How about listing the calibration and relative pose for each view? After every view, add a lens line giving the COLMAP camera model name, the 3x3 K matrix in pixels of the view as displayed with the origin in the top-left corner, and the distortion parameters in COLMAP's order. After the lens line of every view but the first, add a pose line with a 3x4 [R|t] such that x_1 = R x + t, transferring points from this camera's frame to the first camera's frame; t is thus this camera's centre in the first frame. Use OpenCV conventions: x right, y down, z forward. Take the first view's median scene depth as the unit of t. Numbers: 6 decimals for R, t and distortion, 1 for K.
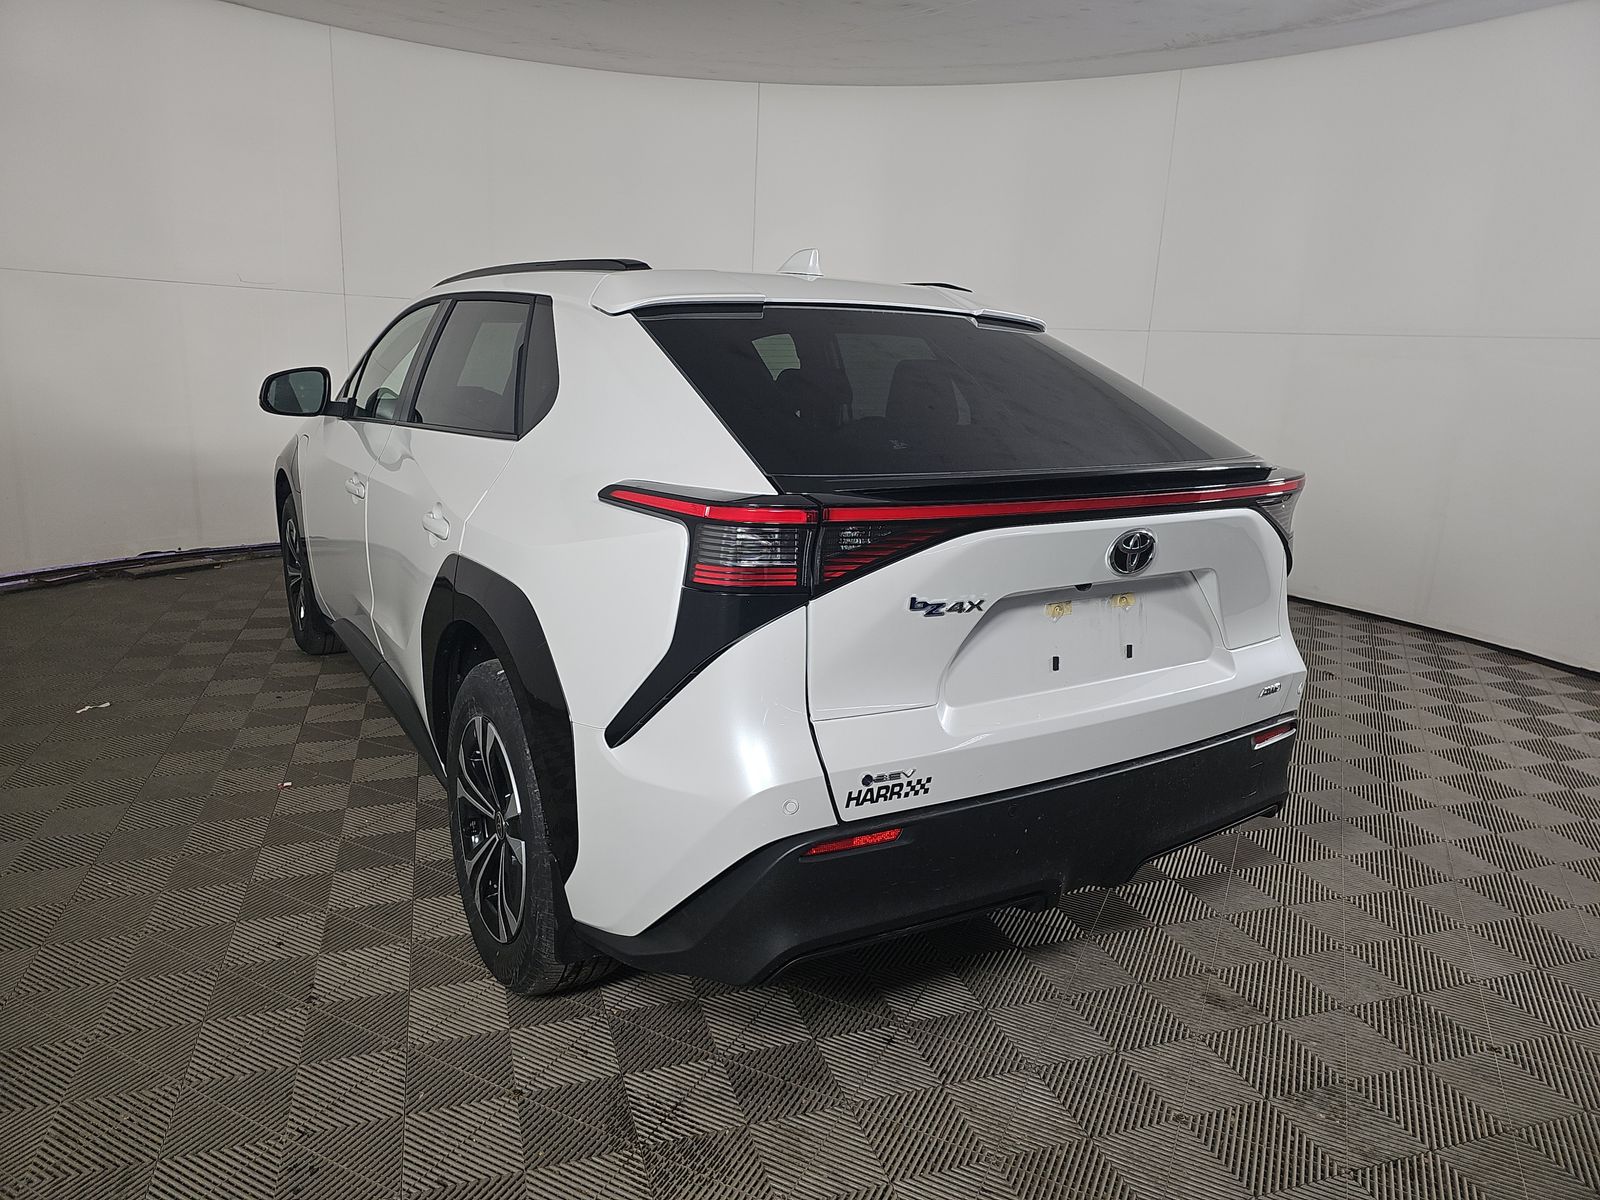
lens RADIAL K [[1079.8, 0, 800.7], [0, 1079.8, 617.2], [0, 0, 1]] dist [0.011742, -0.003856]
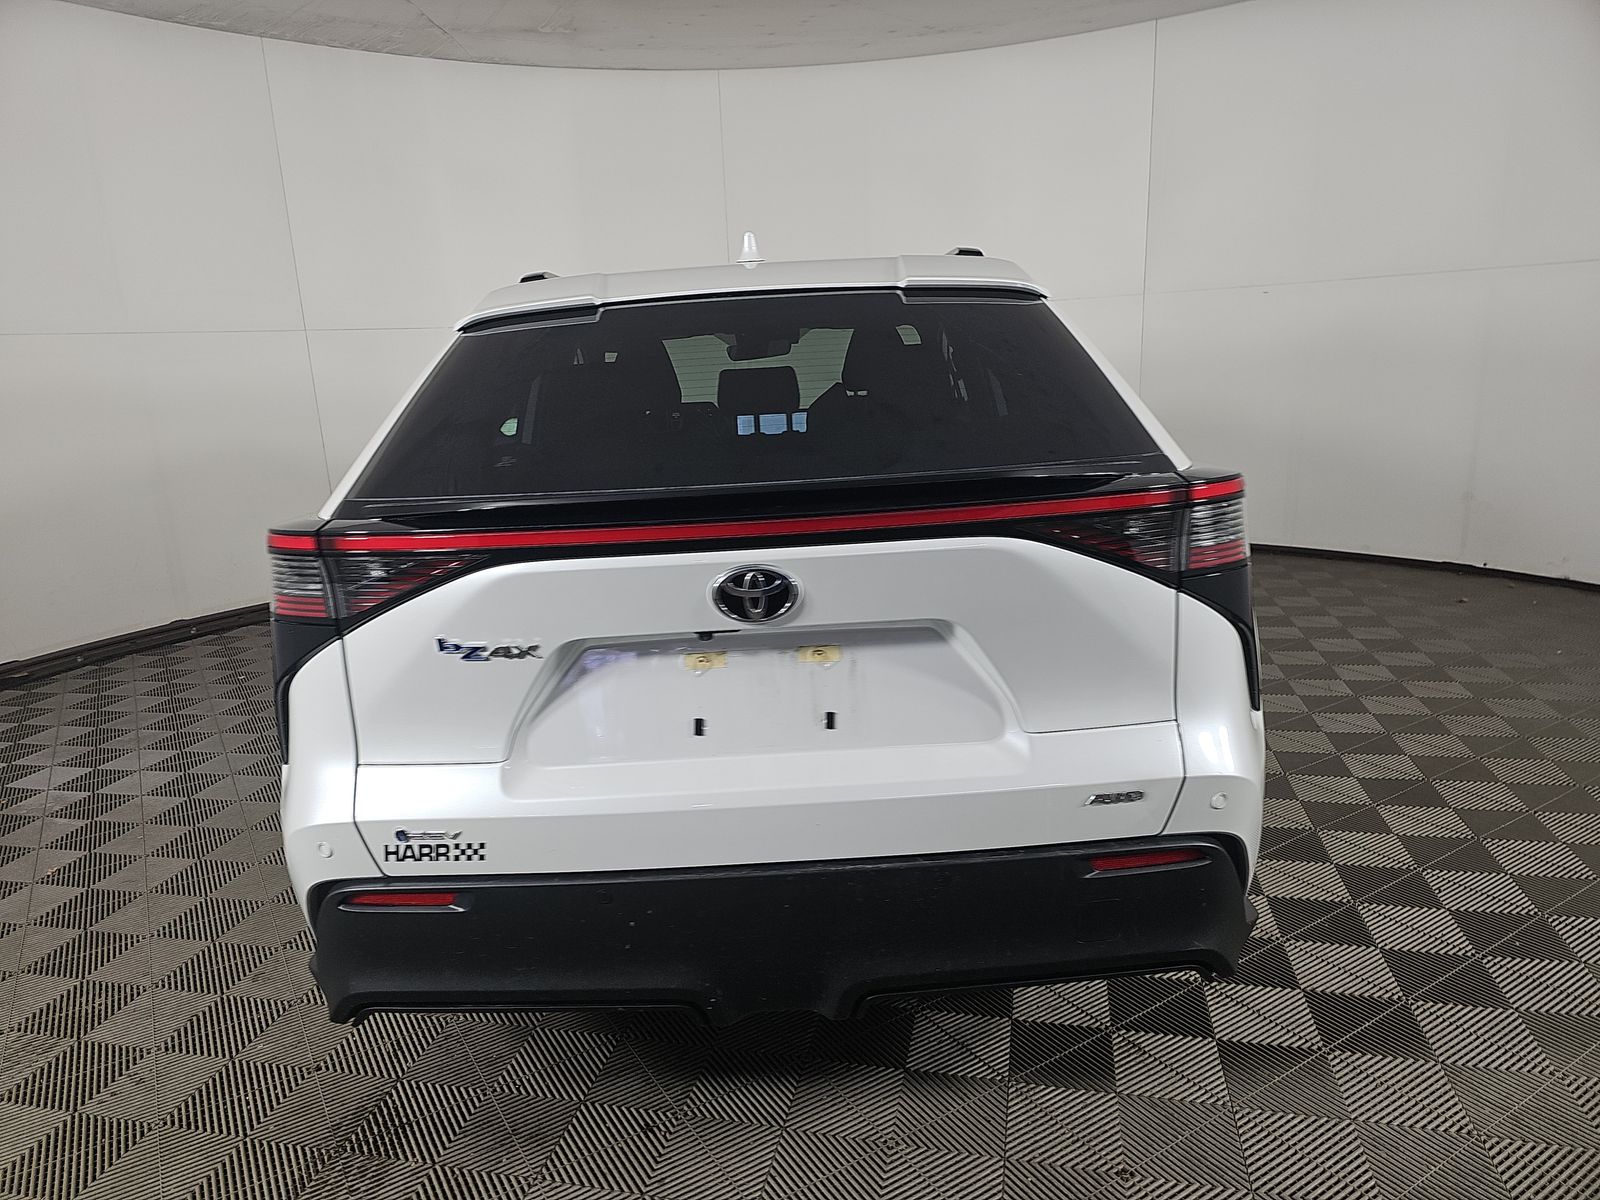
lens RADIAL K [[1079.8, 0, 805.2], [0, 1079.8, 601.8], [0, 0, 1]] dist [0.011742, -0.003856]
pose [[0.845574, 0.047955, -0.531701, 0.803866], [-0.047258, 0.998771, 0.014926, -0.073388], [0.531763, 0.012506, 0.846801, 0.396002]]
